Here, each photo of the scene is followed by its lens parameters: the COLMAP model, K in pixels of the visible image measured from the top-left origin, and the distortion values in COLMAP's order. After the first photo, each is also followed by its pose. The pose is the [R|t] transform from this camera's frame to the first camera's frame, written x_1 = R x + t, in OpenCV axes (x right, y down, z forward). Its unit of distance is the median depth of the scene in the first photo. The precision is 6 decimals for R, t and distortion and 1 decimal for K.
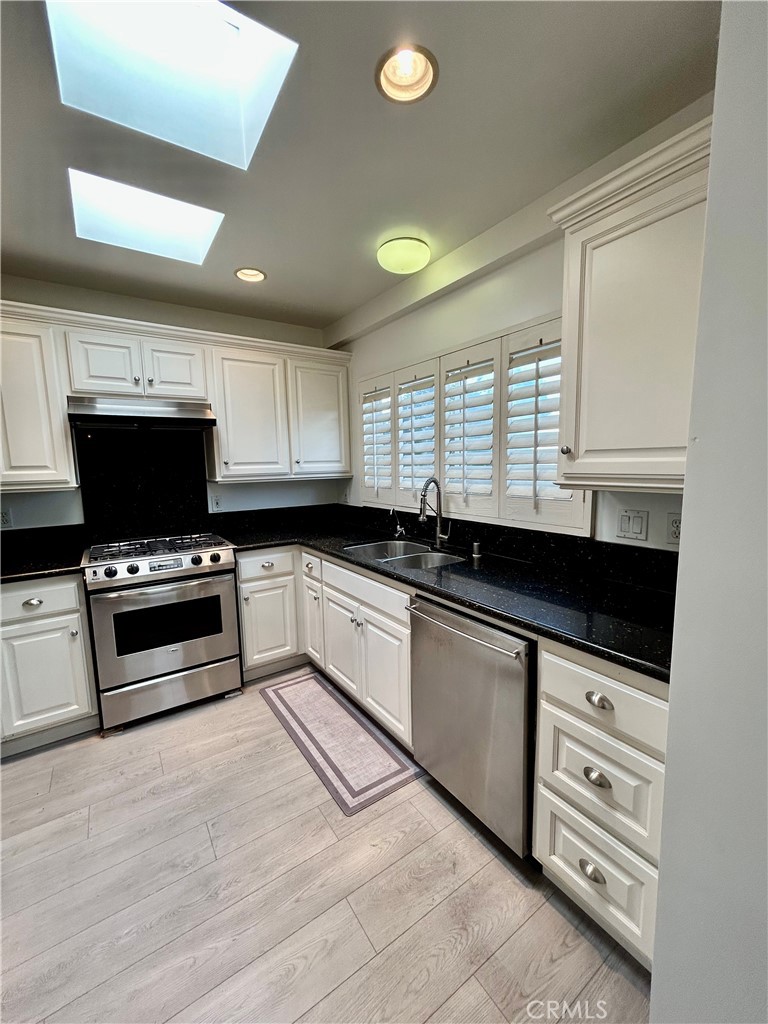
lens RADIAL K [[412.5, 0, 386.0], [0, 412.5, 512.3], [0, 0, 1]] dist [-0.000054, 0.001639]
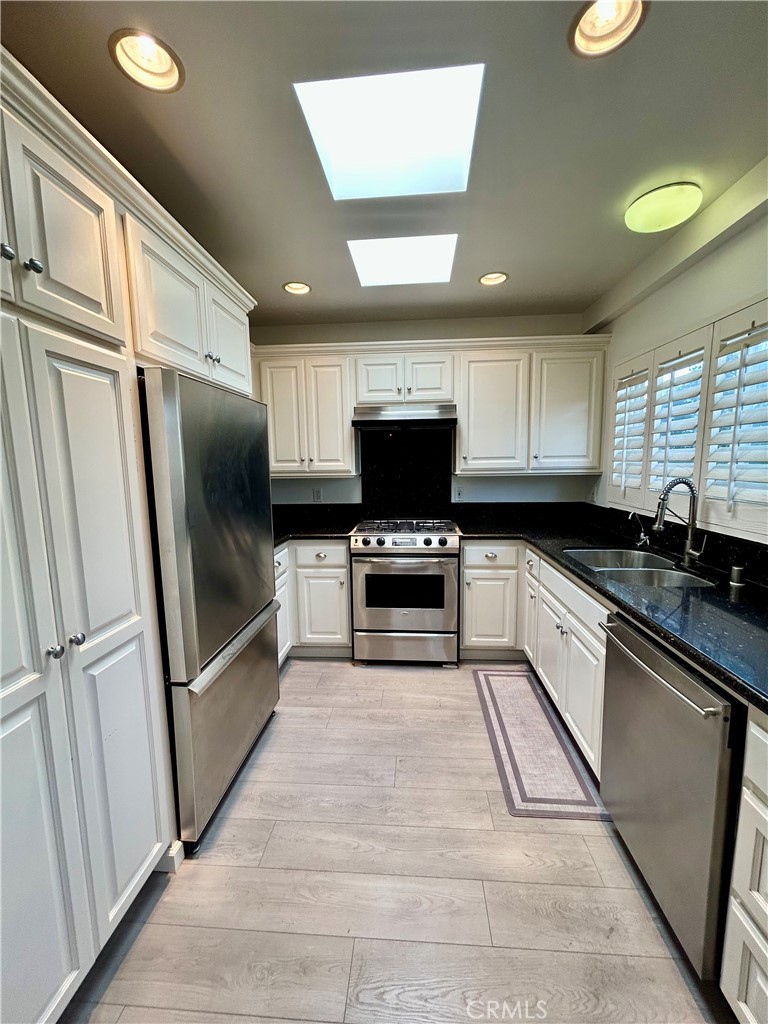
lens RADIAL K [[412.5, 0, 386.0], [0, 412.5, 512.3], [0, 0, 1]] dist [-0.000054, 0.001639]
pose [[0.784989, 0.087325, -0.613324, 0.160361], [-0.077056, 0.996090, 0.043200, -0.007801], [0.614699, 0.013349, 0.788649, 0.013466]]
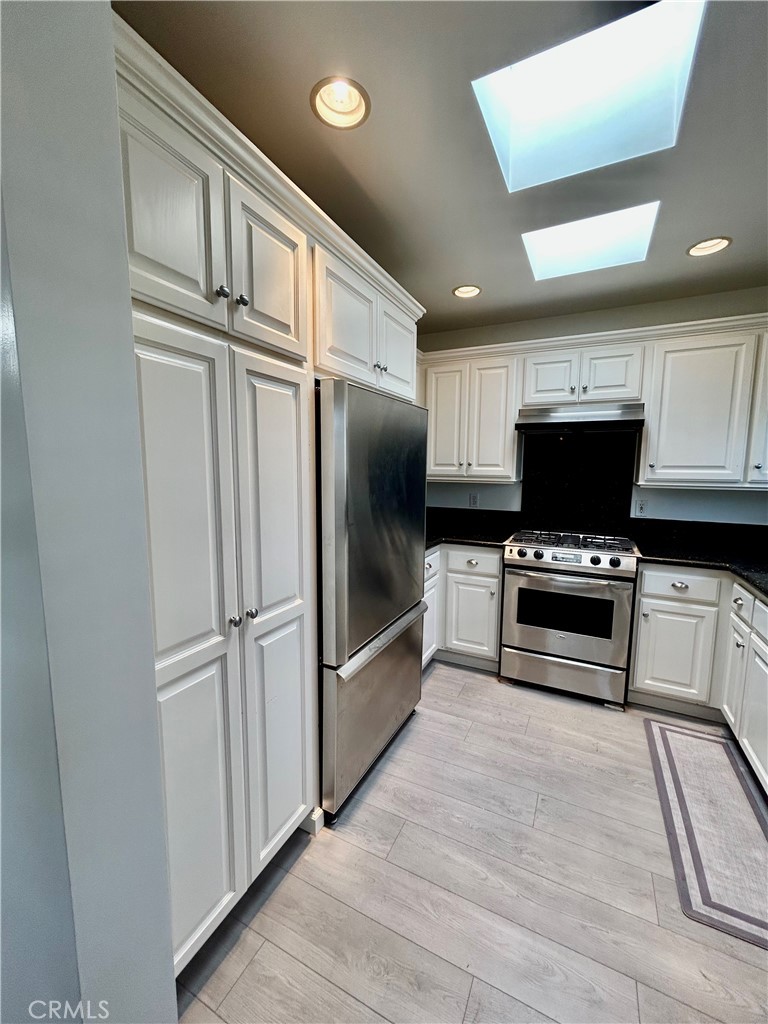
lens RADIAL K [[412.5, 0, 386.0], [0, 412.5, 512.3], [0, 0, 1]] dist [-0.000054, 0.001639]
pose [[0.492382, 0.126044, -0.861205, 0.156407], [-0.124206, 0.989507, 0.073809, -0.012839], [0.861471, 0.070625, 0.502871, 0.035779]]
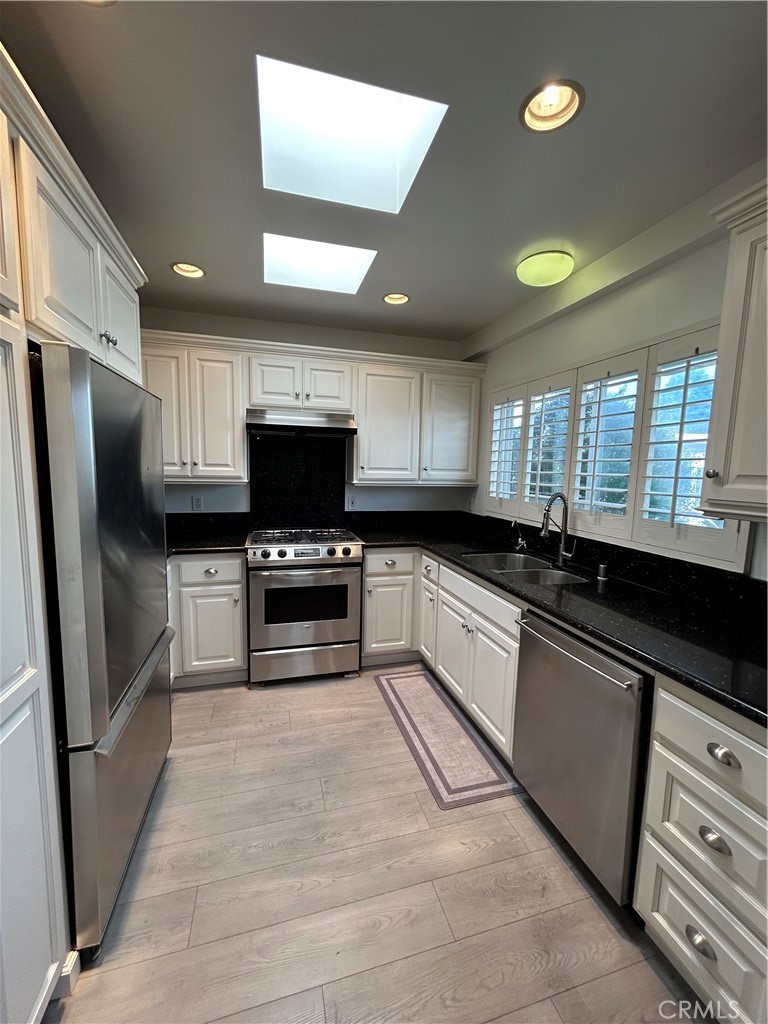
lens RADIAL K [[412.5, 0, 386.0], [0, 412.5, 512.3], [0, 0, 1]] dist [-0.000054, 0.001639]
pose [[0.949454, 0.076709, -0.304390, 0.025684], [-0.080053, 0.996789, 0.001496, -0.006842], [0.303528, 0.022947, 0.952546, -0.046658]]
